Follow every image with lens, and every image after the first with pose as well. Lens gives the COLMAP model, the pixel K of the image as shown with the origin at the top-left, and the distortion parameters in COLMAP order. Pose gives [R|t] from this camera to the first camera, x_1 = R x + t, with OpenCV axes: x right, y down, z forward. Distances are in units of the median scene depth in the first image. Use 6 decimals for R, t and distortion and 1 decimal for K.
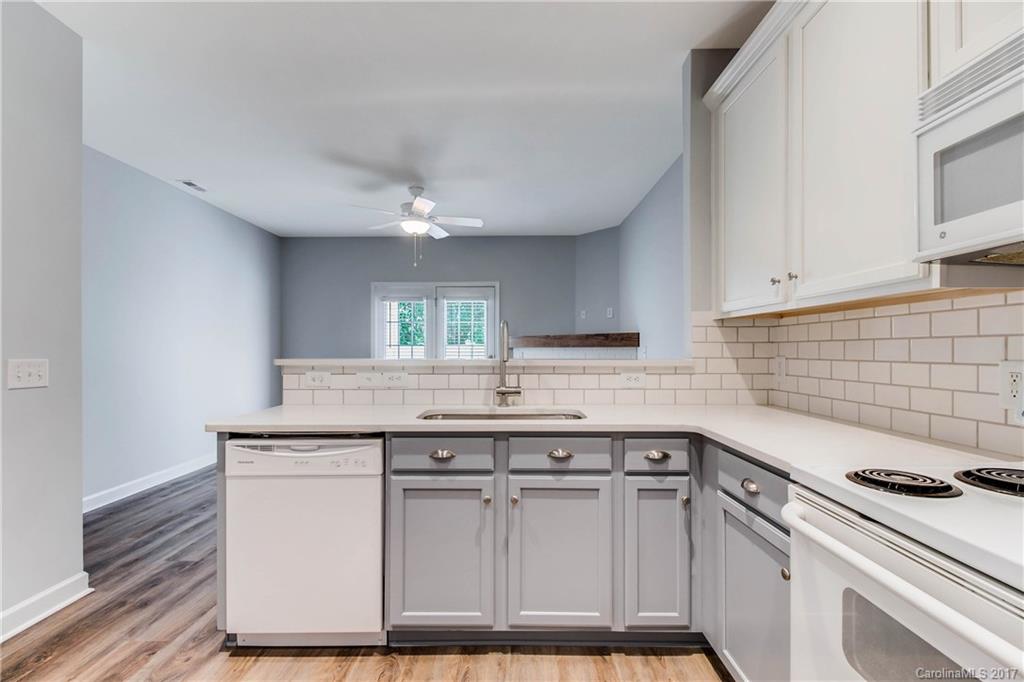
lens RADIAL K [[470.9, 0, 510.3], [0, 470.9, 345.6], [0, 0, 1]] dist [0.001830, -0.000243]
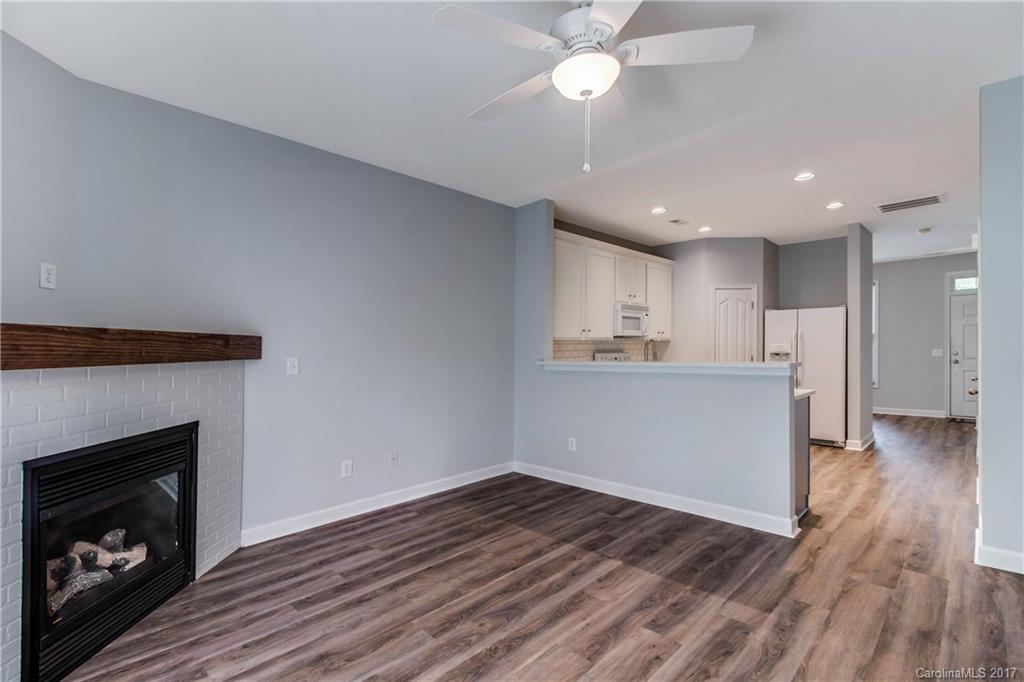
lens RADIAL K [[477.3, 0, 510.3], [0, 477.3, 347.1], [0, 0, 1]] dist [0.005641, -0.000430]
pose [[-0.721135, 0.014150, 0.692650, -1.119479], [0.009849, 0.999900, -0.010173, -0.009093], [-0.692725, -0.000514, -0.721202, 3.363911]]
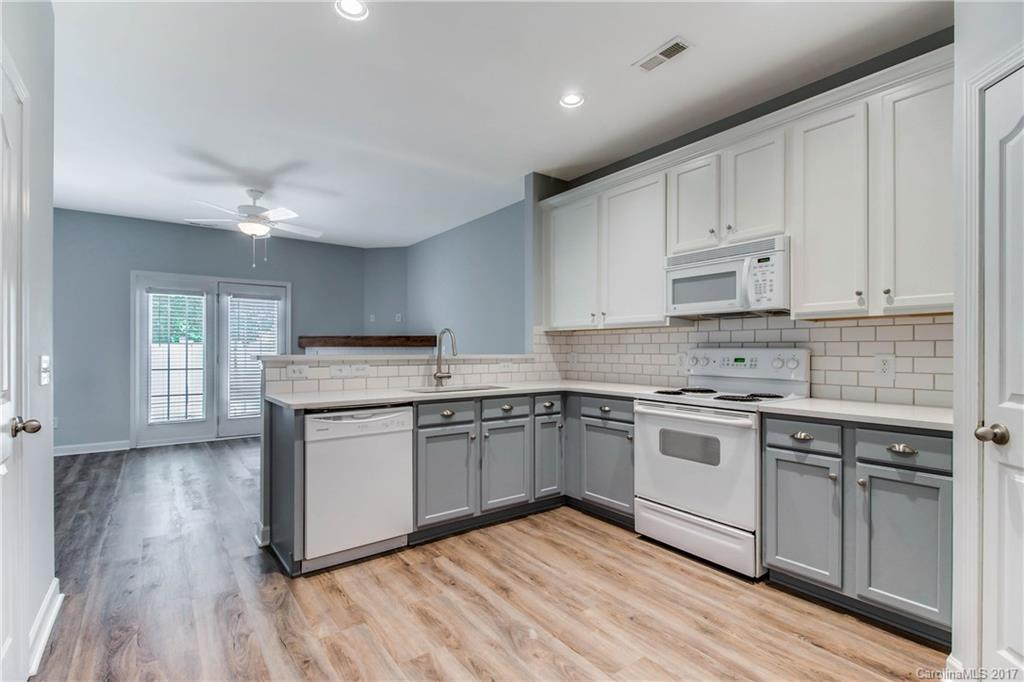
lens RADIAL K [[470.9, 0, 510.3], [0, 470.9, 345.6], [0, 0, 1]] dist [0.001830, -0.000243]
pose [[0.795777, 0.008245, 0.605534, -0.939525], [-0.007865, 0.999964, -0.003279, 0.005785], [-0.605539, -0.002153, 0.795813, -0.396709]]
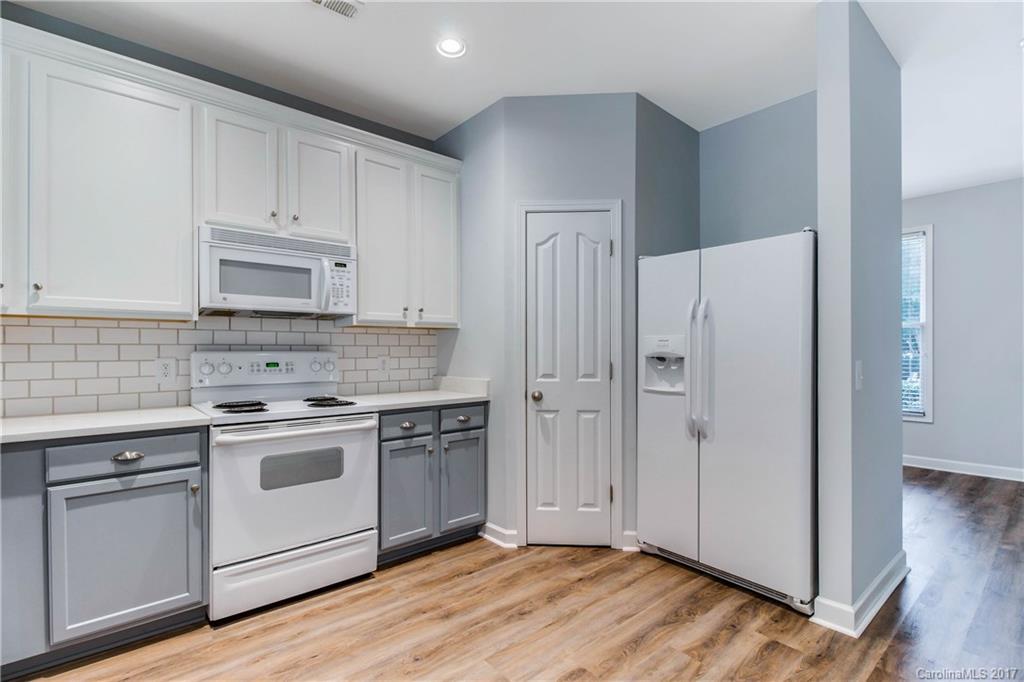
lens RADIAL K [[470.9, 0, 510.3], [0, 470.9, 345.6], [0, 0, 1]] dist [0.001830, -0.000243]
pose [[-0.652536, 0.015075, 0.757608, -0.908137], [0.000369, 0.999808, -0.019576, 0.013676], [-0.757758, -0.012495, -0.652416, 0.813623]]
